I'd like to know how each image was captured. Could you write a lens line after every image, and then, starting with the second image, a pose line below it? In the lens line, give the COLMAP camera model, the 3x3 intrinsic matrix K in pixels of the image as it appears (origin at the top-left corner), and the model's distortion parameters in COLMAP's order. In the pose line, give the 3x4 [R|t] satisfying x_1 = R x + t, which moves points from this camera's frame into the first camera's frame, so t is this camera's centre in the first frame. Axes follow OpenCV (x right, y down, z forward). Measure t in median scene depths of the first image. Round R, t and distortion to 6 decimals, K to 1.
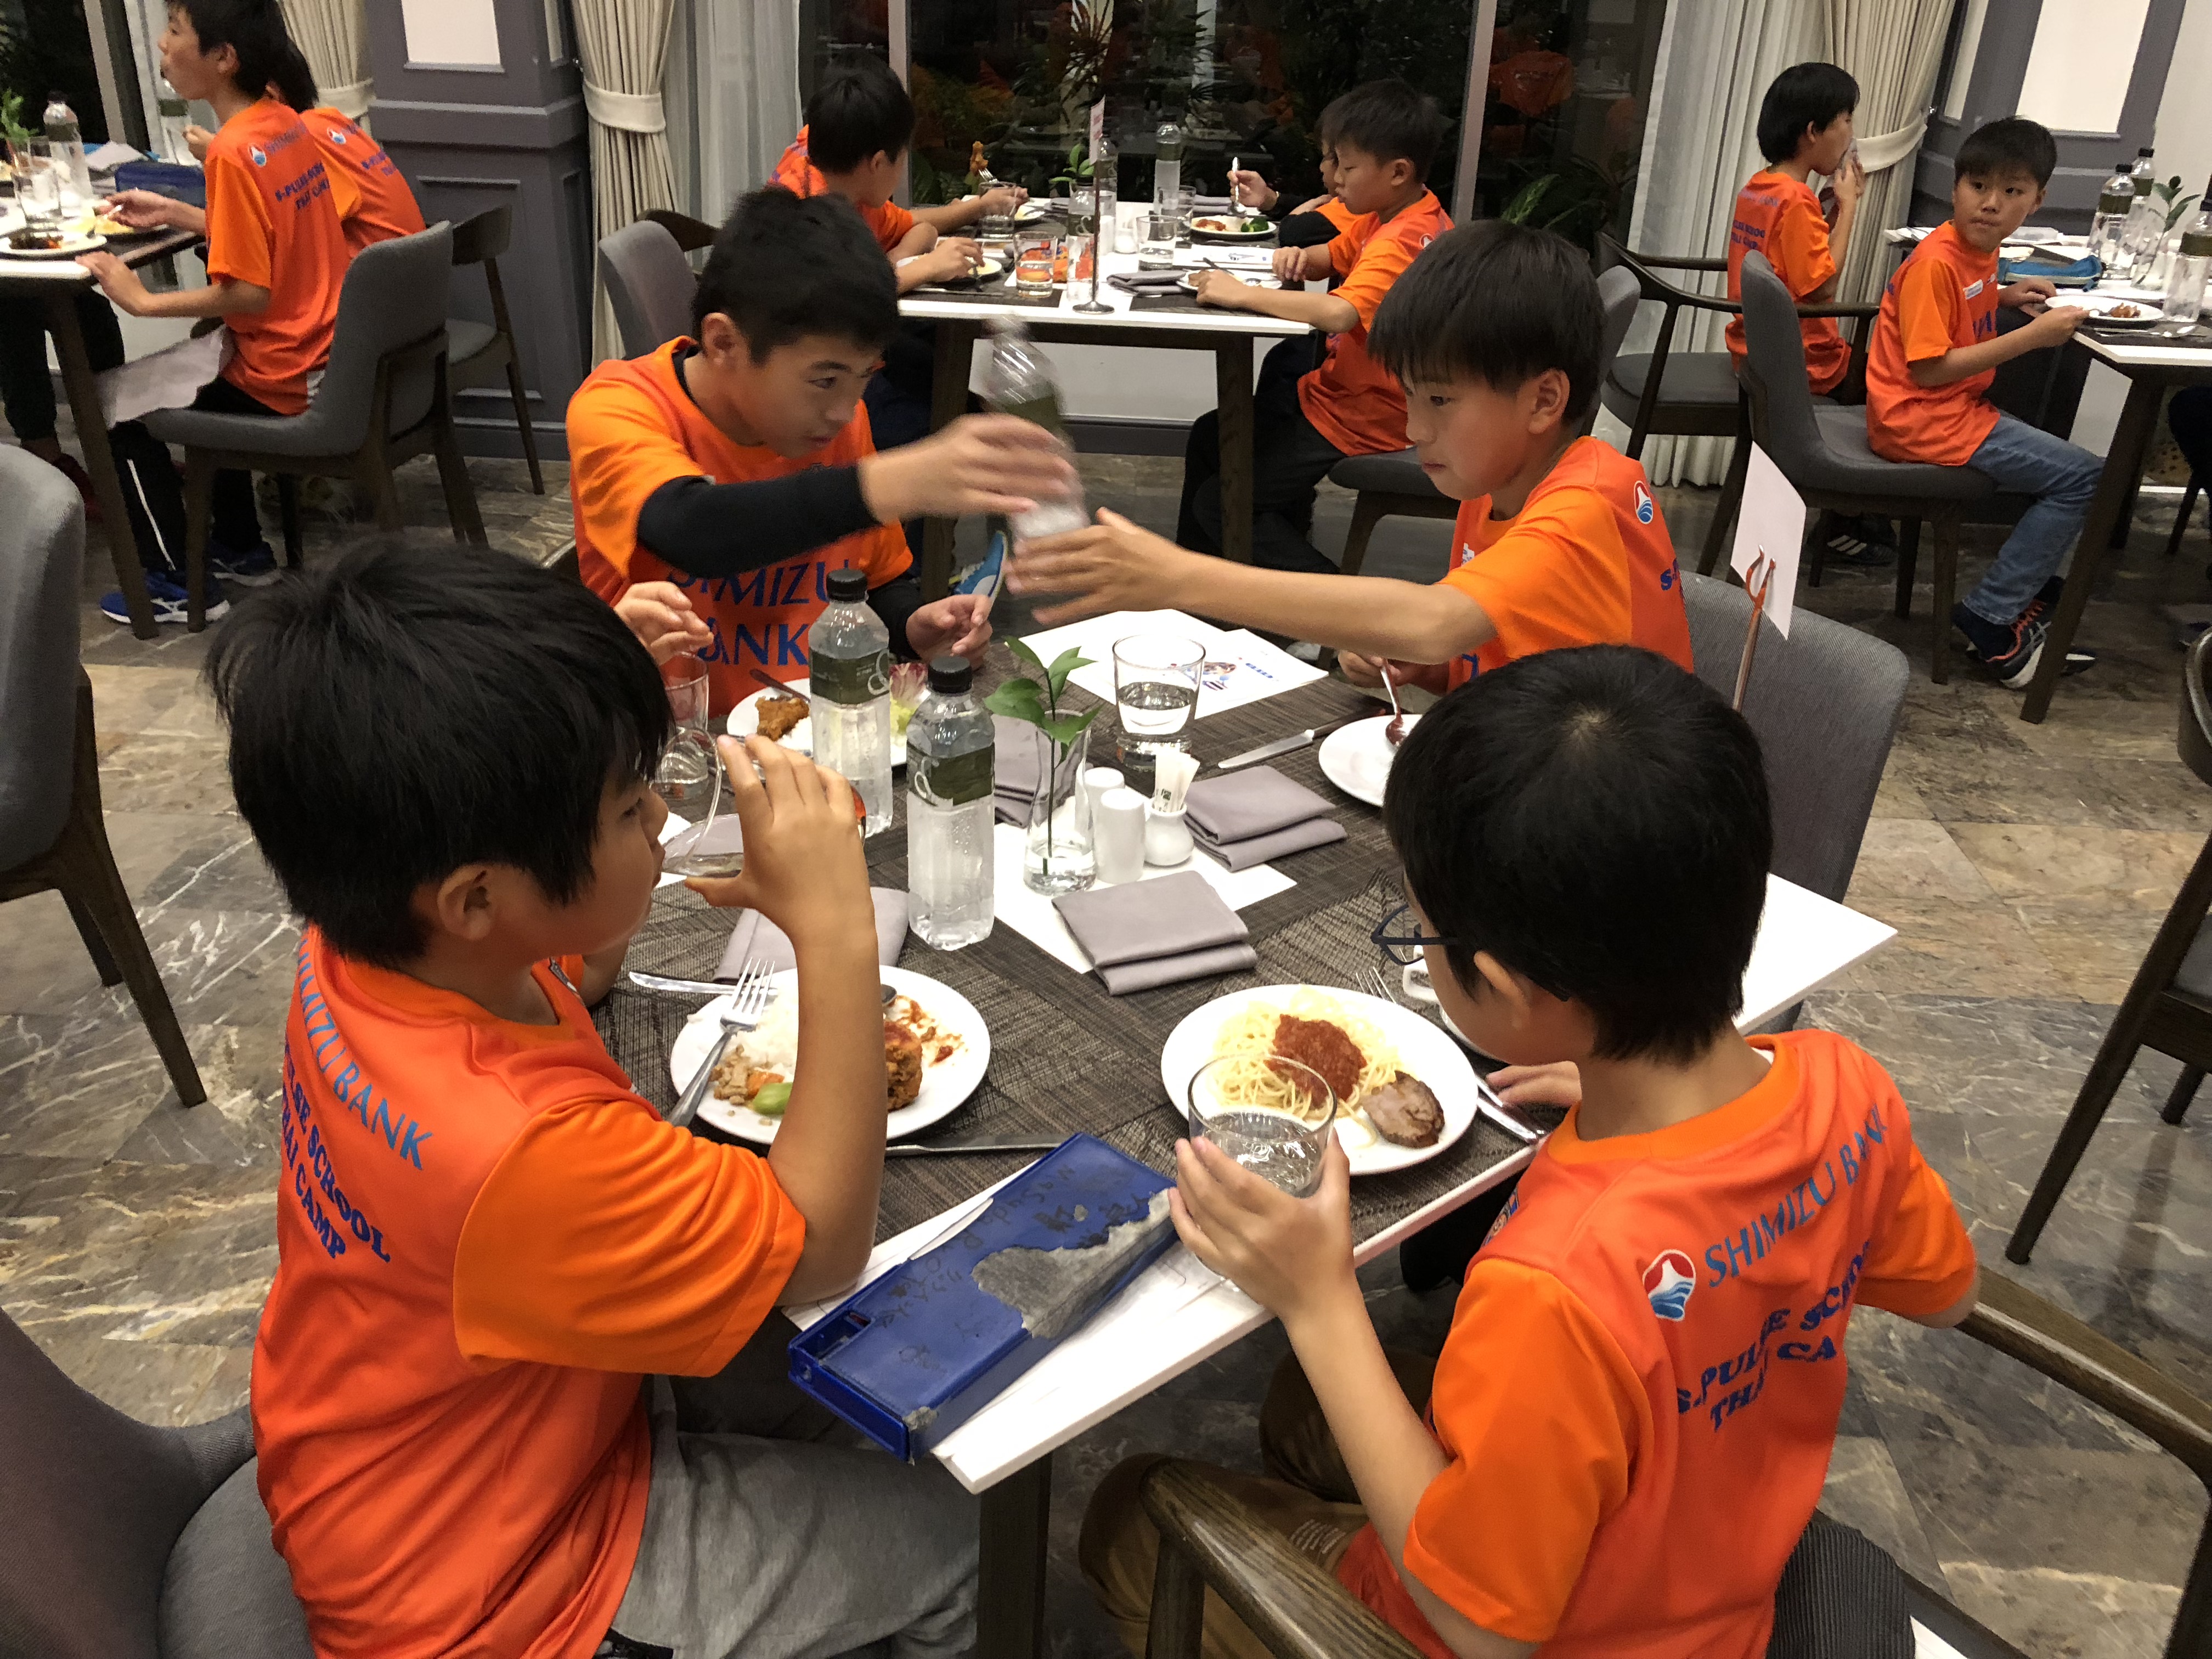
lens RADIAL K [[1816.2, 0, 1105.5], [0, 1816.2, 823.7], [0, 0, 1]] dist [0.003736, 0.010158]
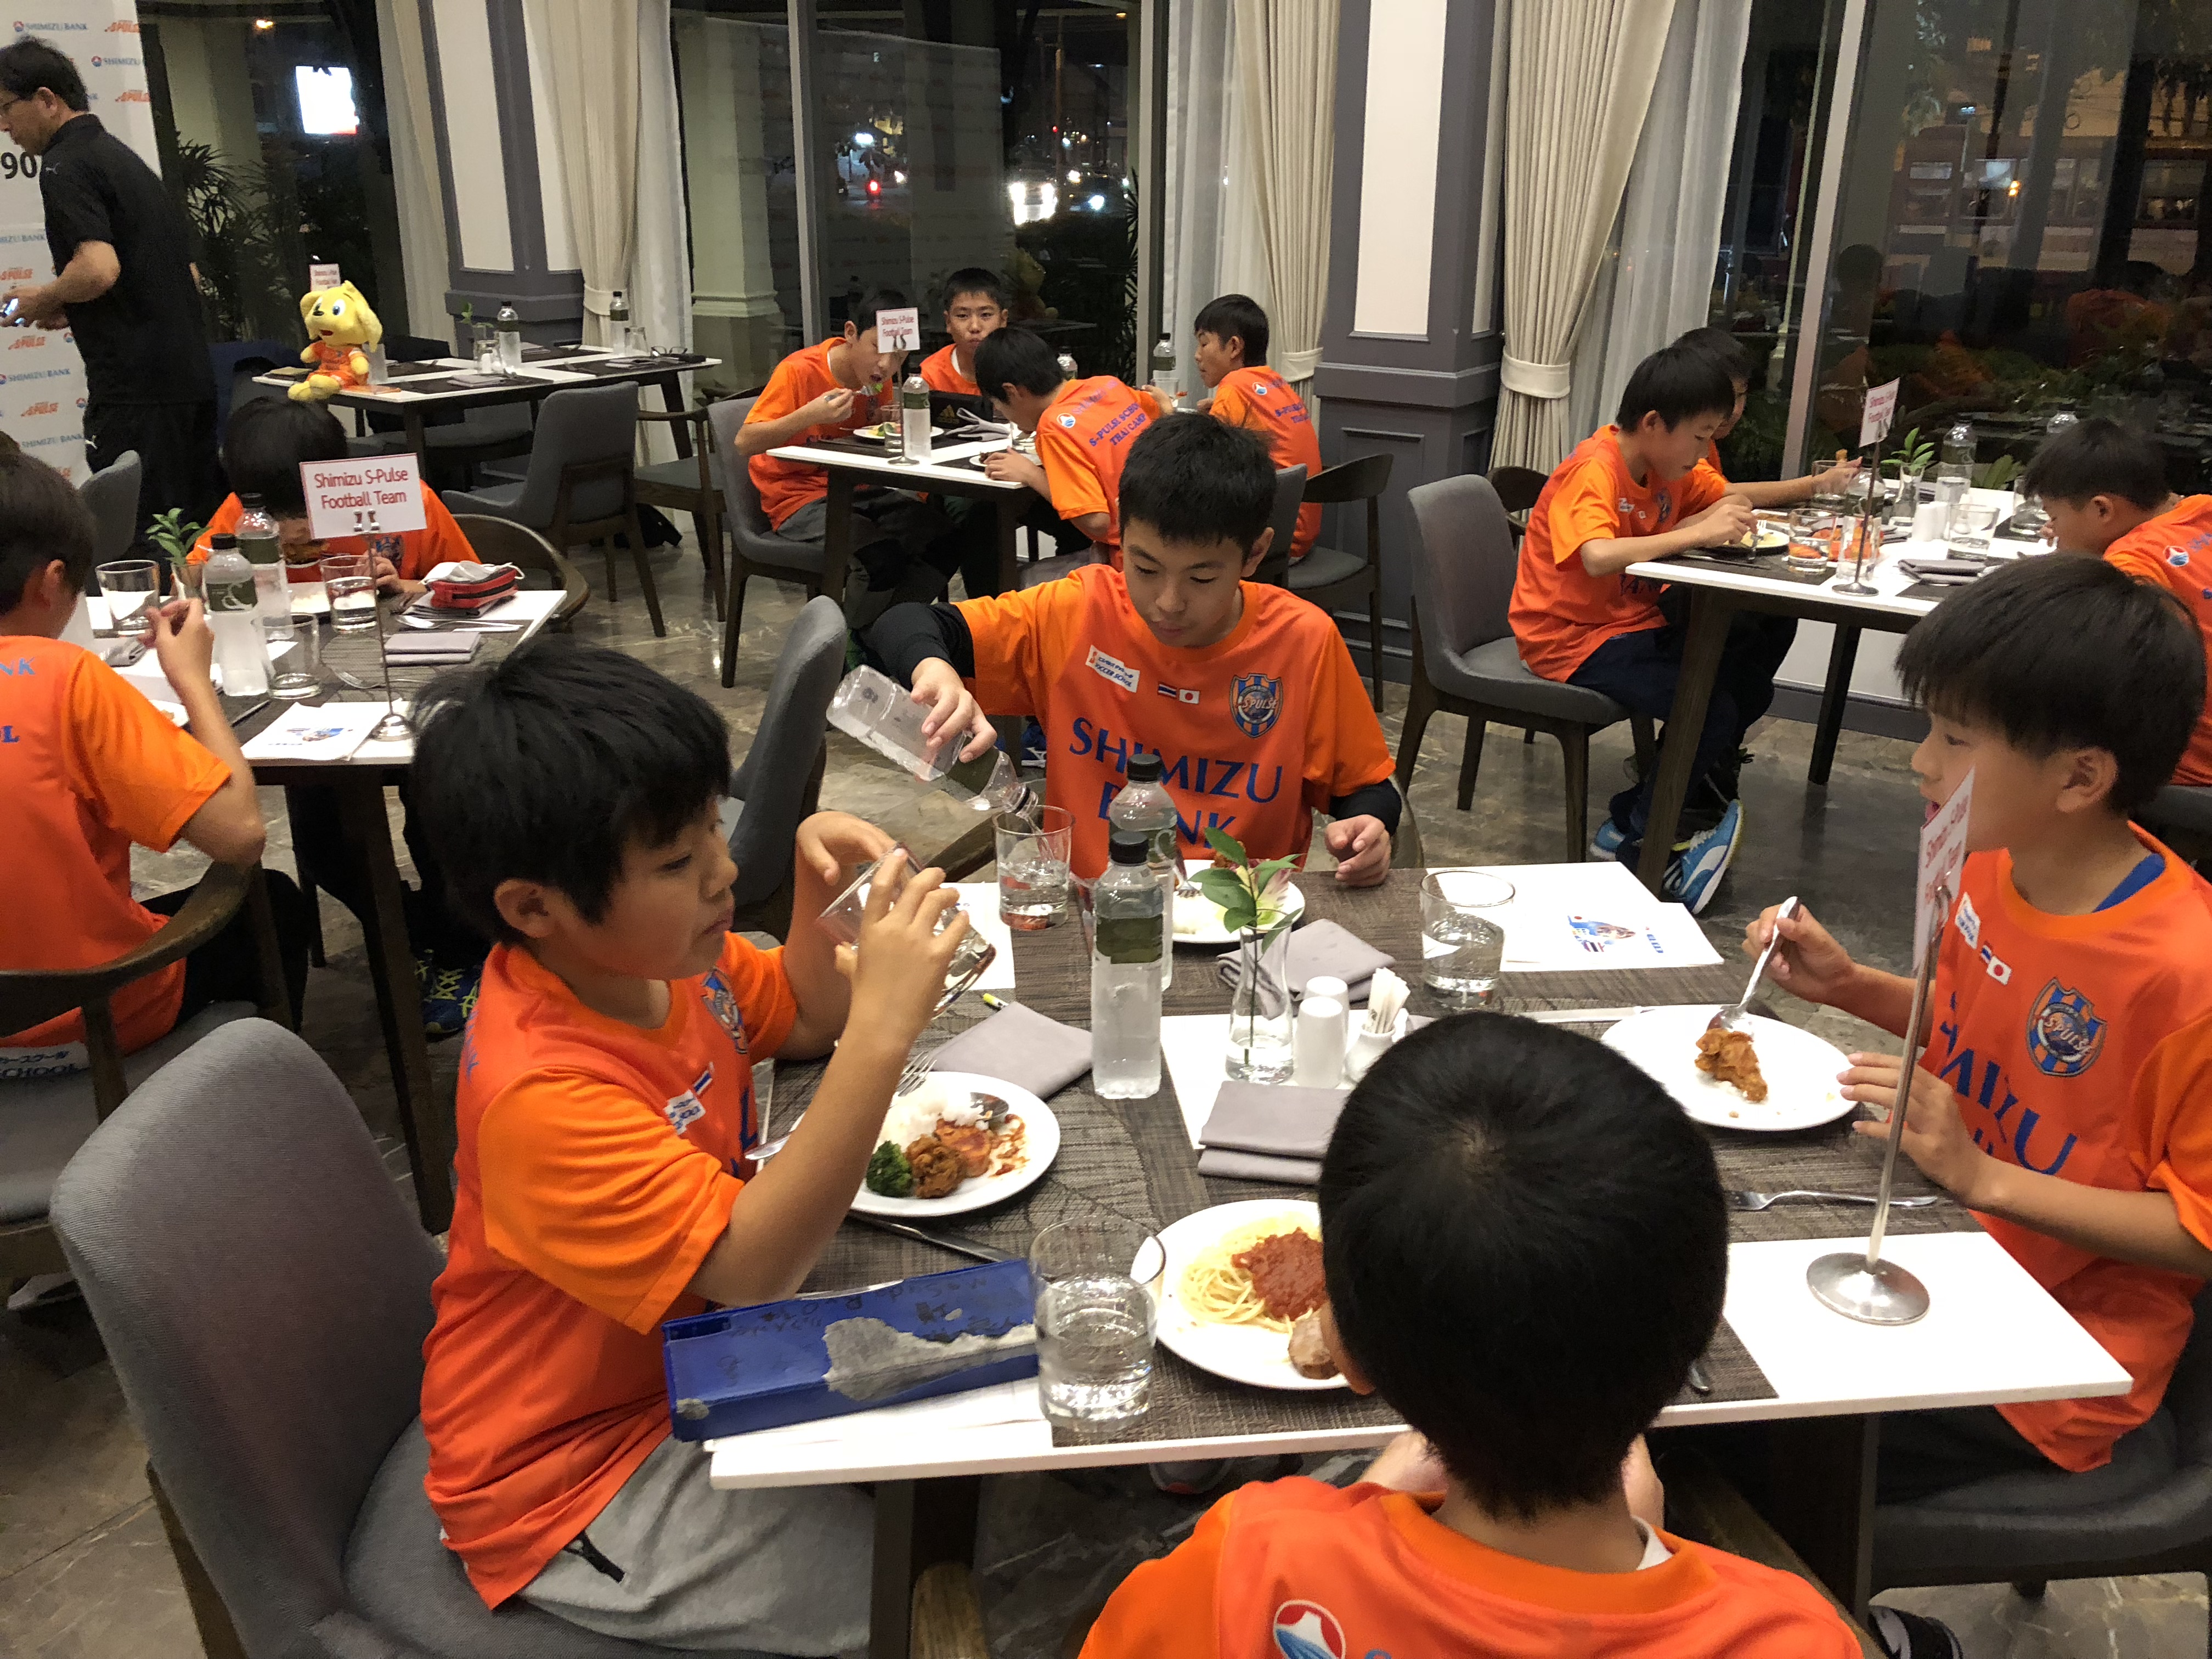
lens RADIAL K [[1816.2, 0, 1107.0], [0, 1816.2, 829.5], [0, 0, 1]] dist [0.003736, 0.010158]
pose [[0.828103, 0.170824, -0.533914, 0.180567], [-0.239913, 0.968803, -0.062142, -0.007734], [0.506642, 0.179553, 0.843252, 0.017630]]
